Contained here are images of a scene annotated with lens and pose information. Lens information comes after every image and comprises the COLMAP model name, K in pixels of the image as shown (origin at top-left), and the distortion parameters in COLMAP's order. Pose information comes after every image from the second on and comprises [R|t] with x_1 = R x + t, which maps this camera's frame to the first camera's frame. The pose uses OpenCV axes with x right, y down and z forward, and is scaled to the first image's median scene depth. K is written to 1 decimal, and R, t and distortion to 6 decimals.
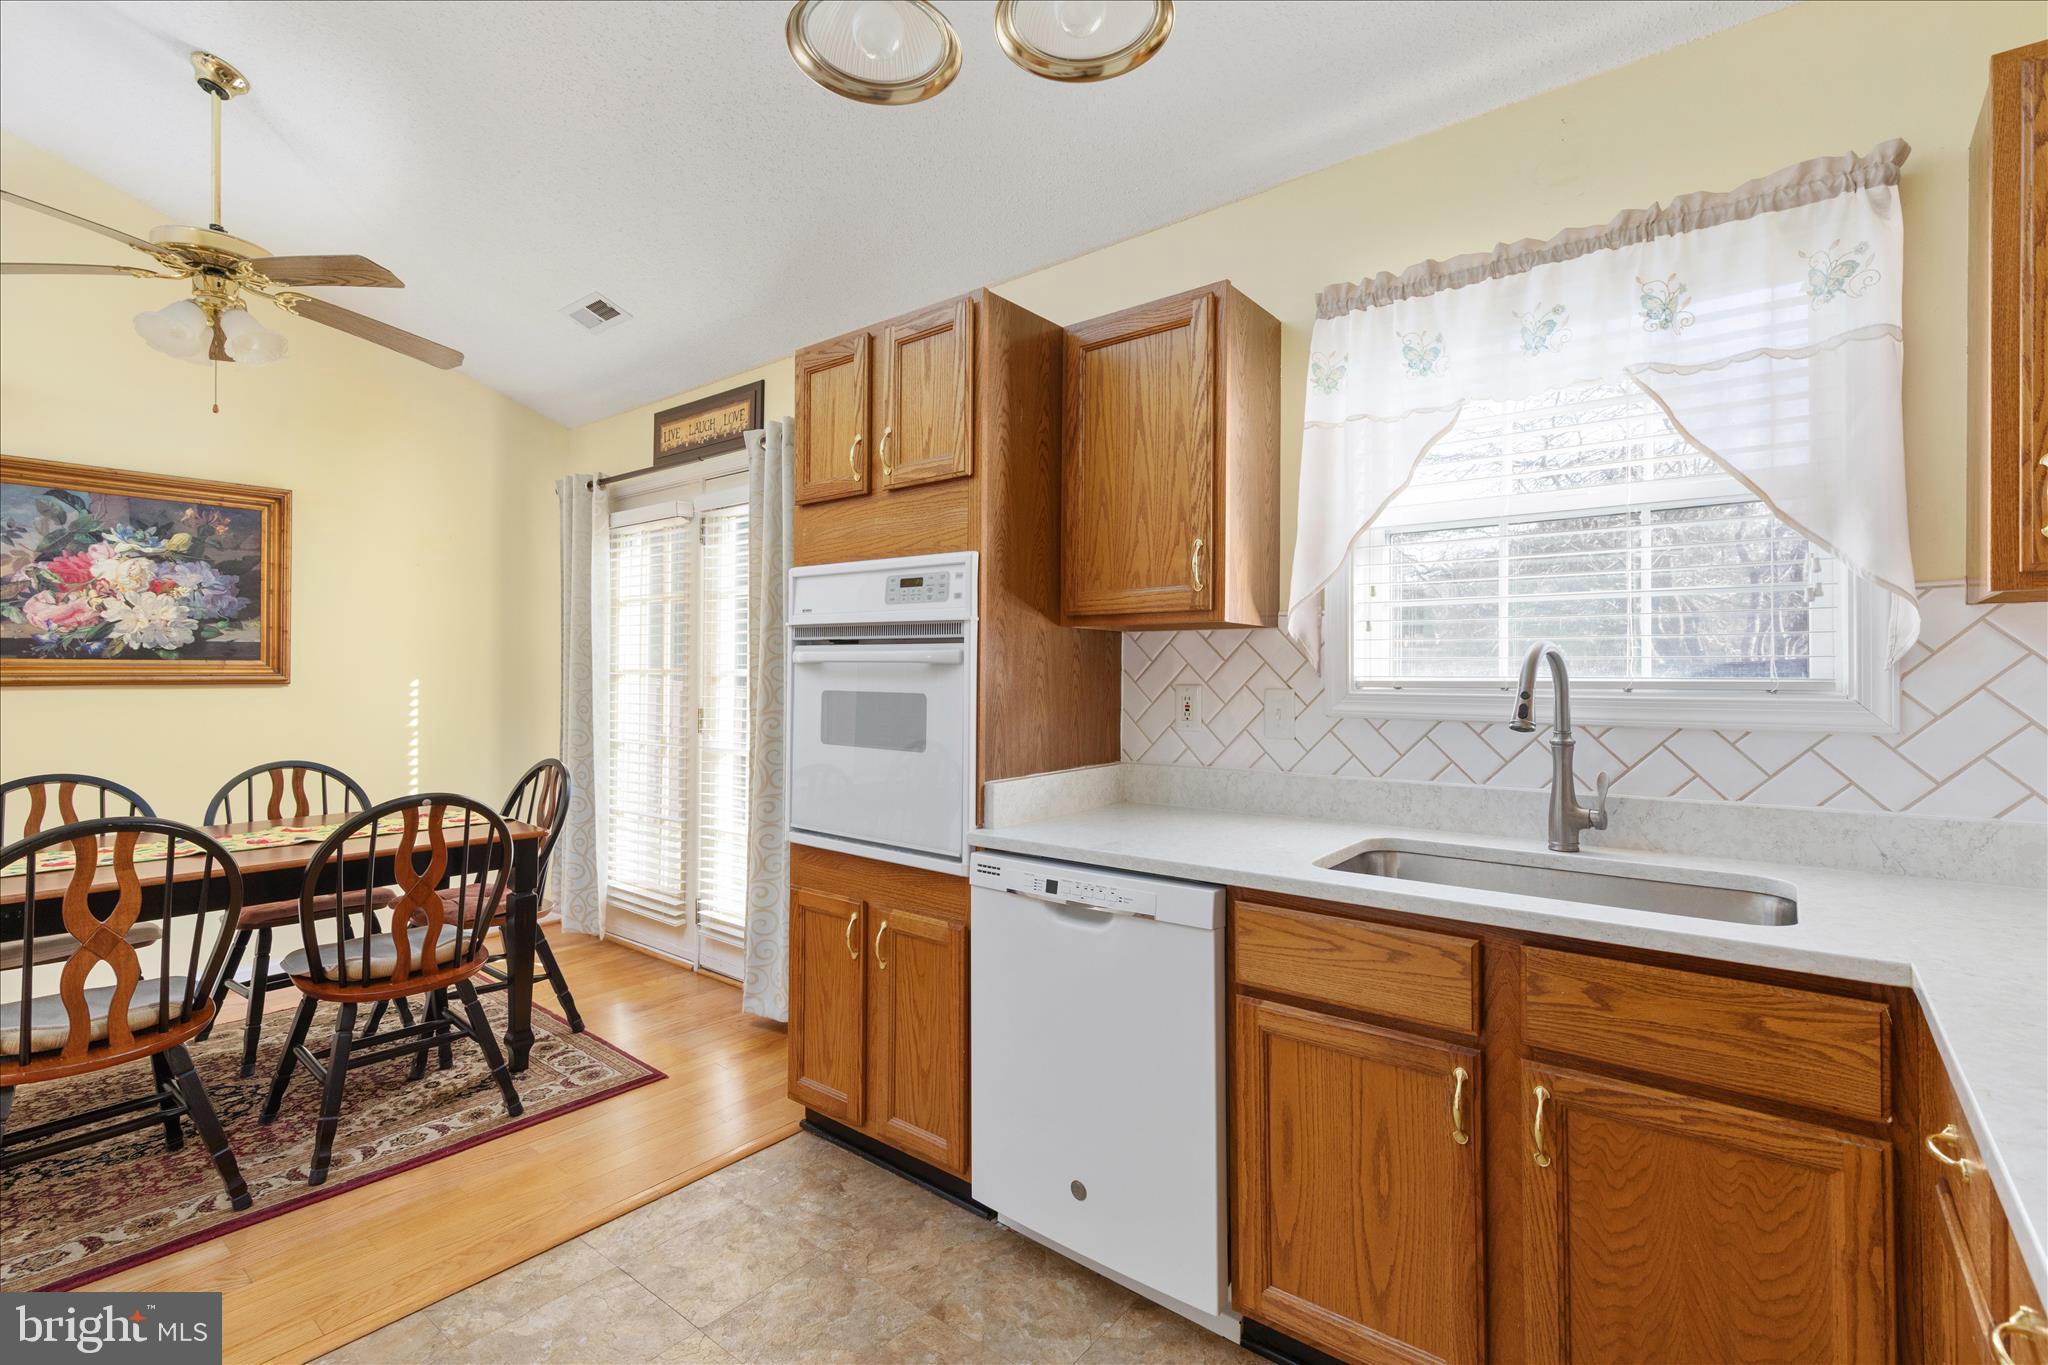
lens RADIAL K [[925.9, 0, 1025.9], [0, 925.9, 667.6], [0, 0, 1]] dist [0.001060, 0.000103]
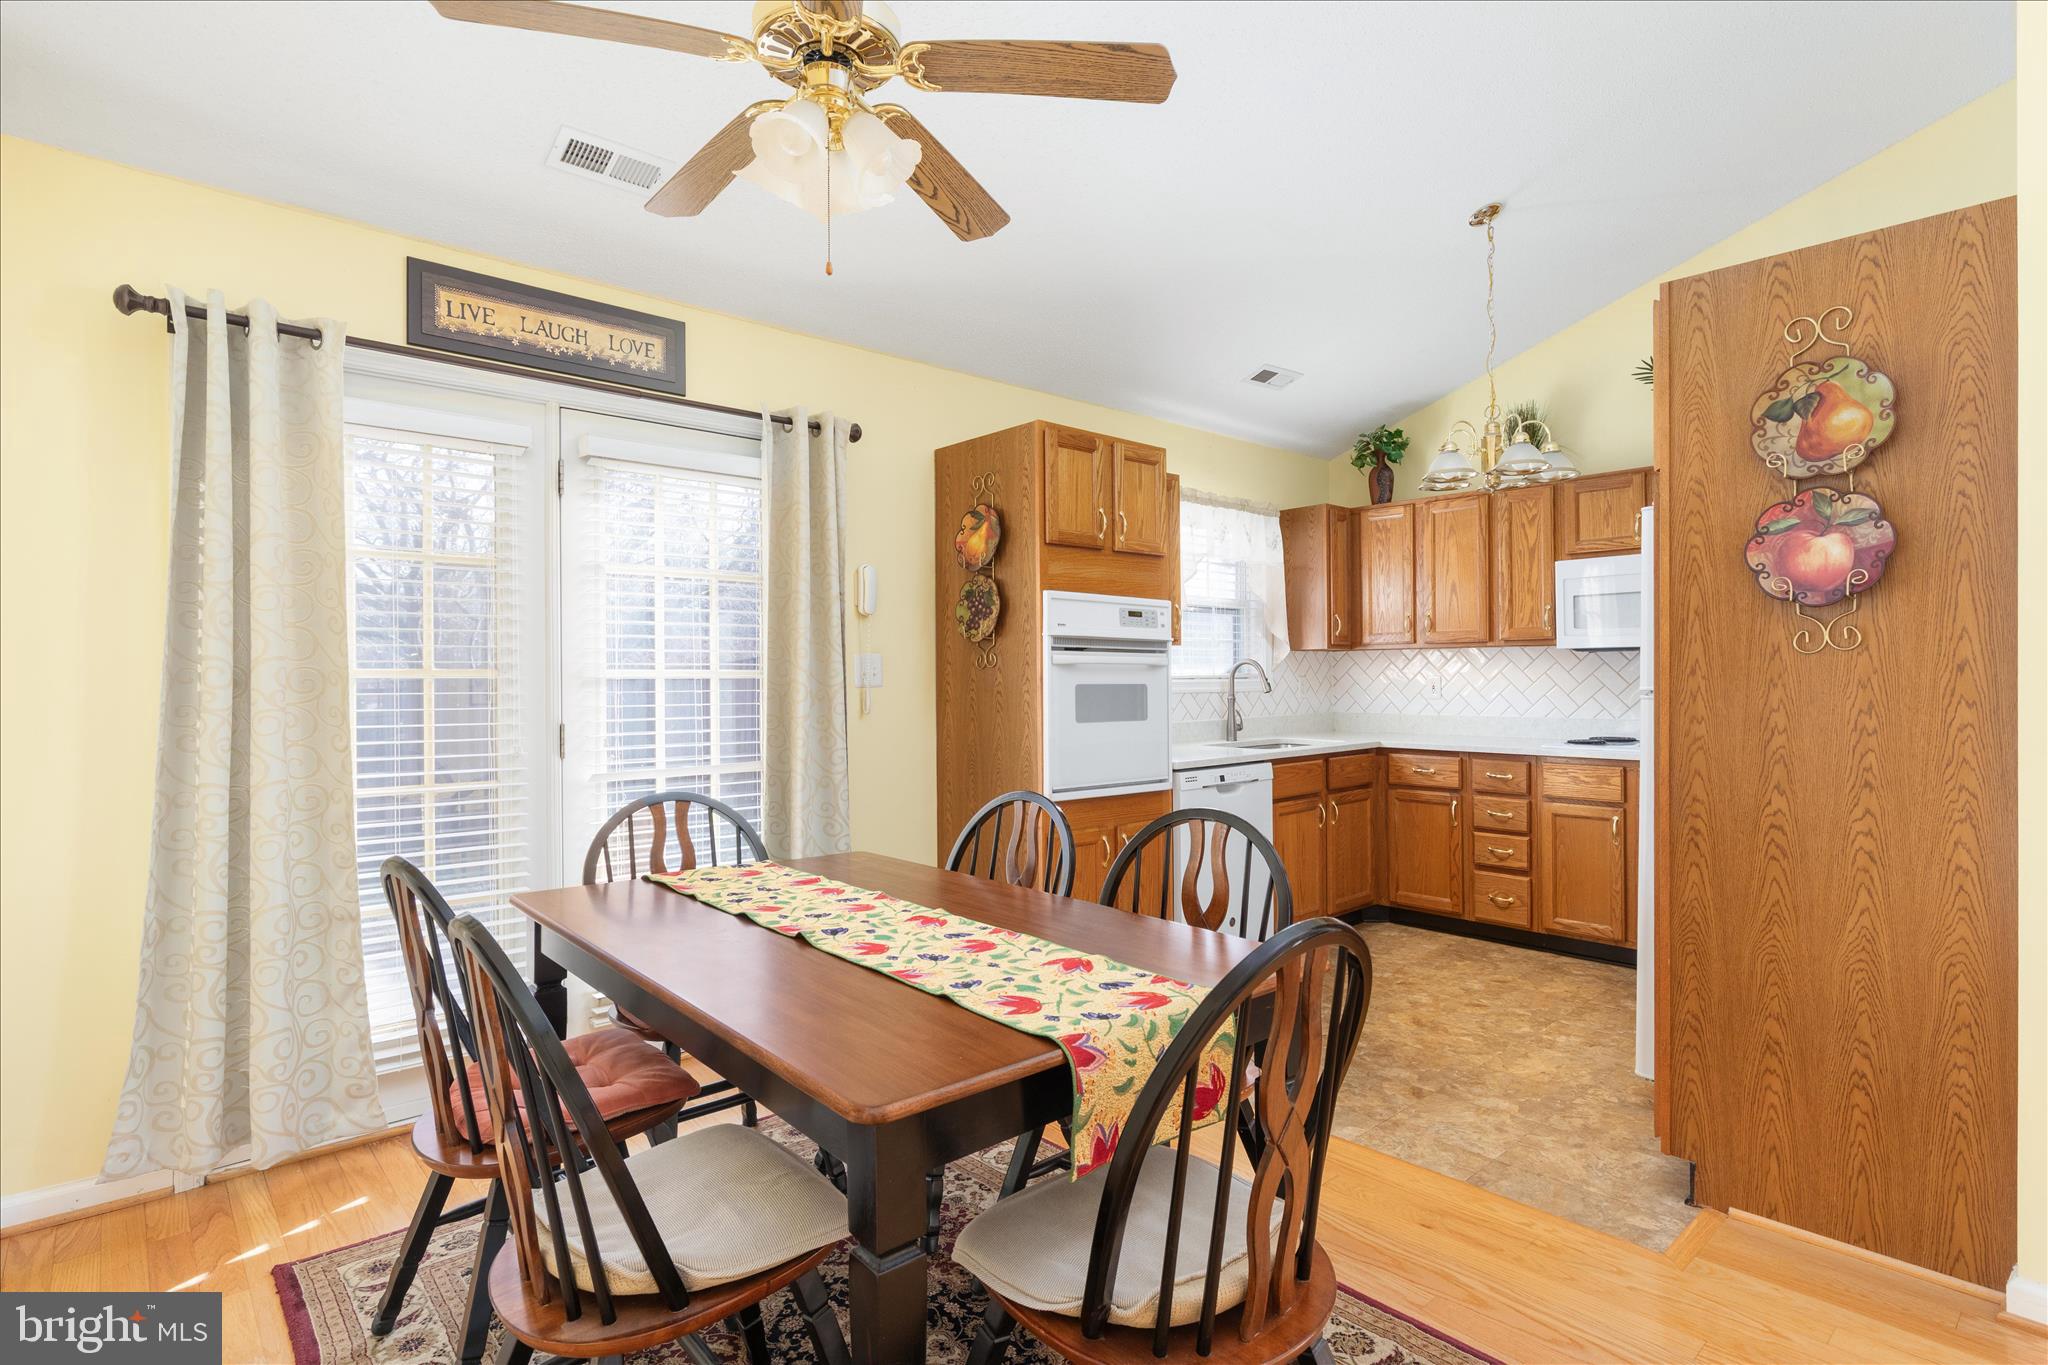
lens RADIAL K [[1031.7, 0, 1033.7], [0, 1031.7, 674.8], [0, 0, 1]] dist [-0.003490, -0.000698]
pose [[0.156502, -0.000726, 0.987677, -1.868650], [0.002381, 0.999997, 0.000358, 0.010807], [-0.987675, 0.002296, 0.156503, 0.884578]]
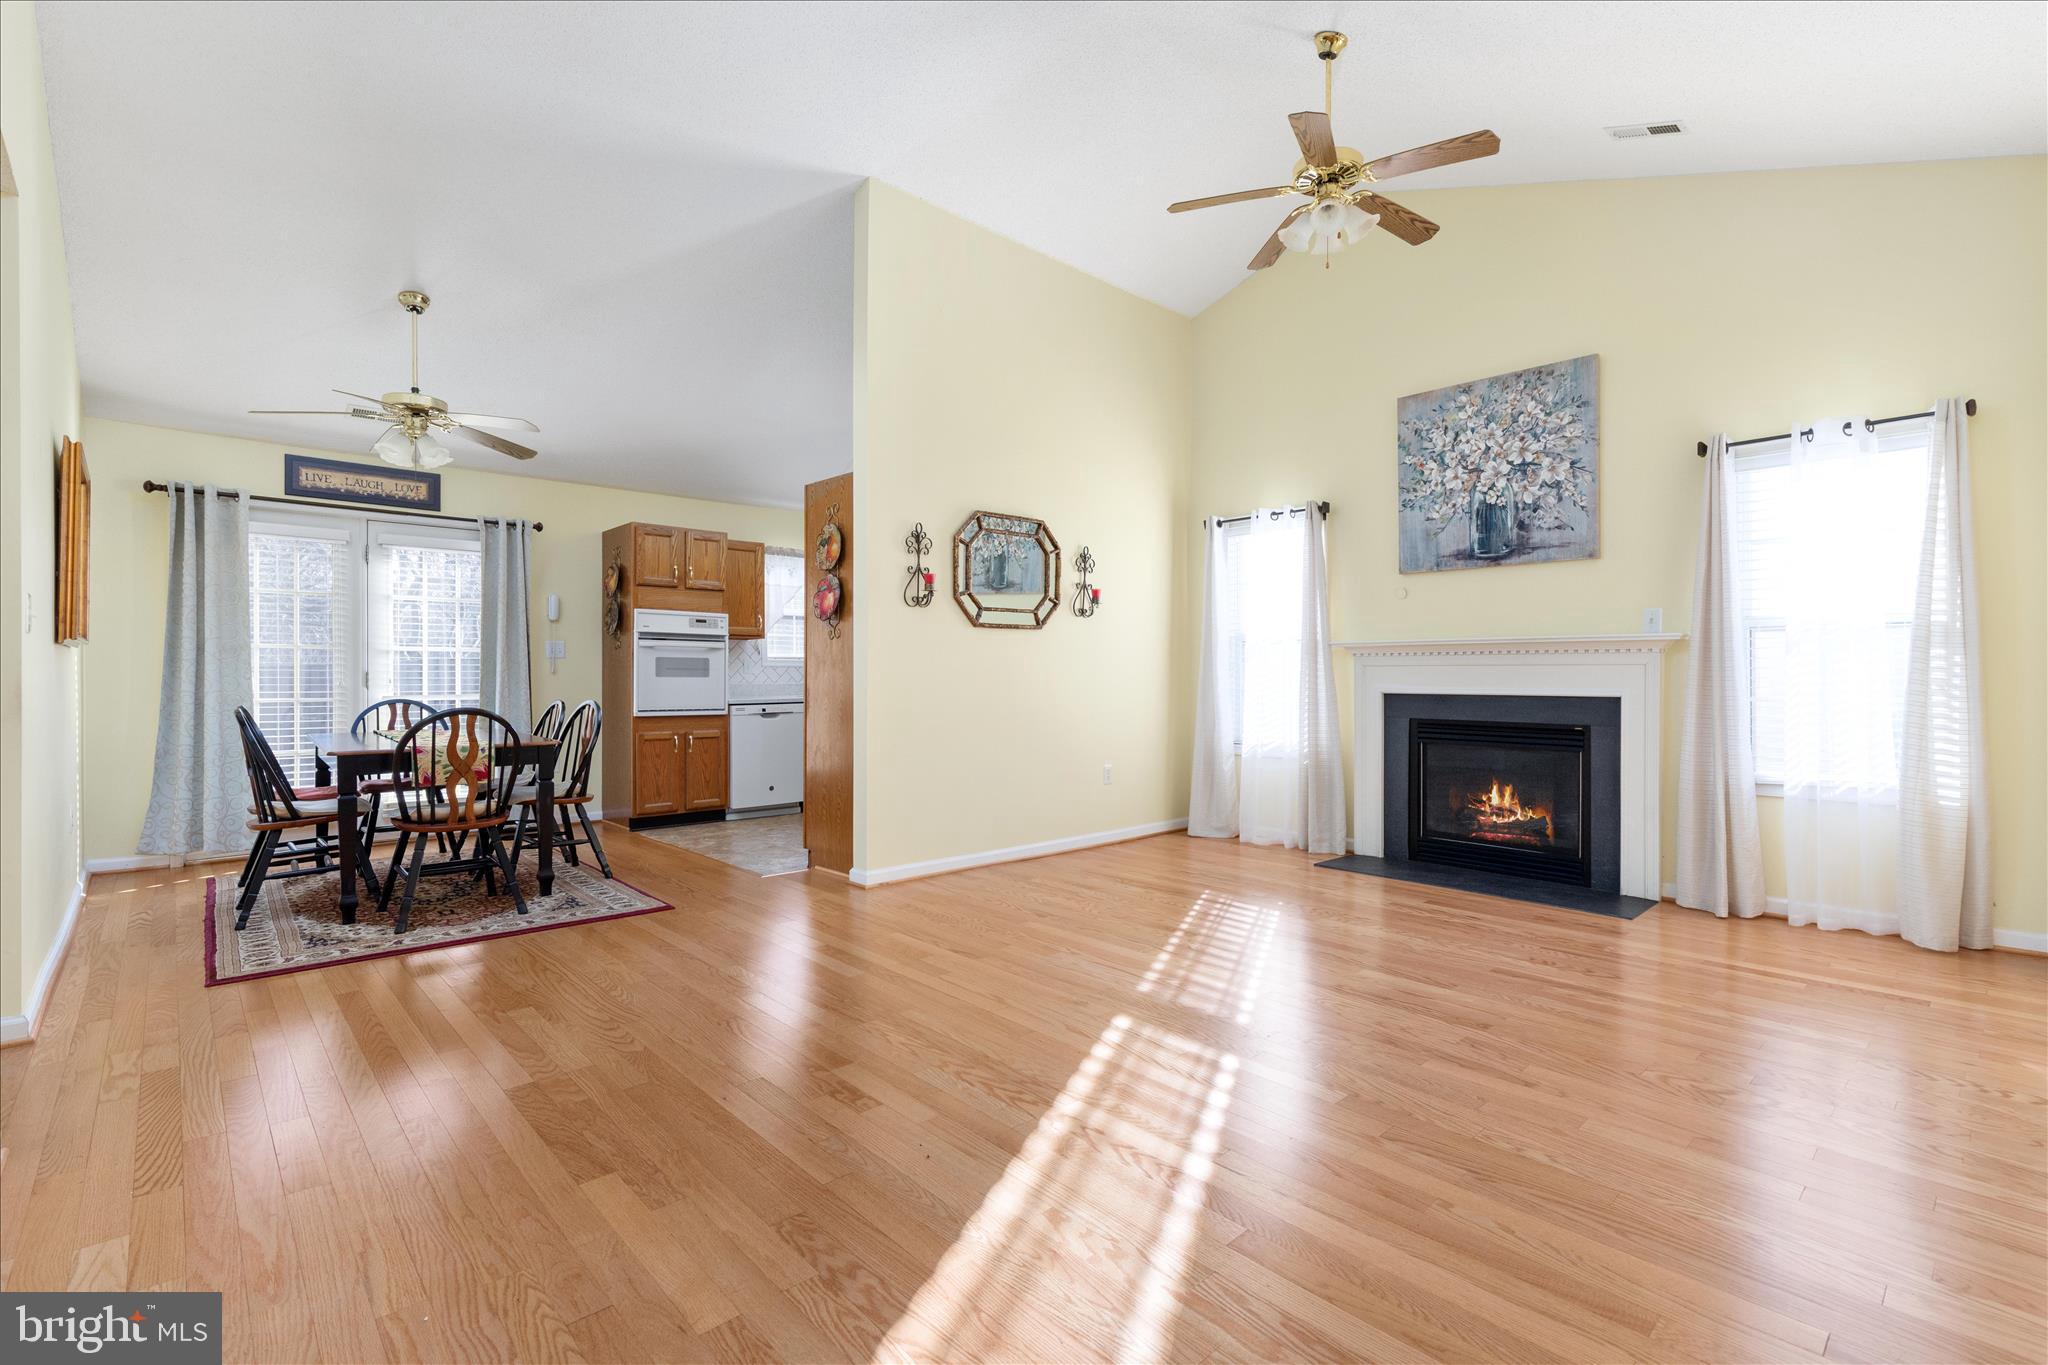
lens RADIAL K [[923.5, 0, 1026.9], [0, 923.5, 676.5], [0, 0, 1]] dist [0.002195, -0.000076]
pose [[0.149222, -0.001150, 0.988803, -2.879648], [-0.002031, 0.999997, 0.001469, 0.080294], [-0.988802, -0.002227, 0.149220, -0.479405]]
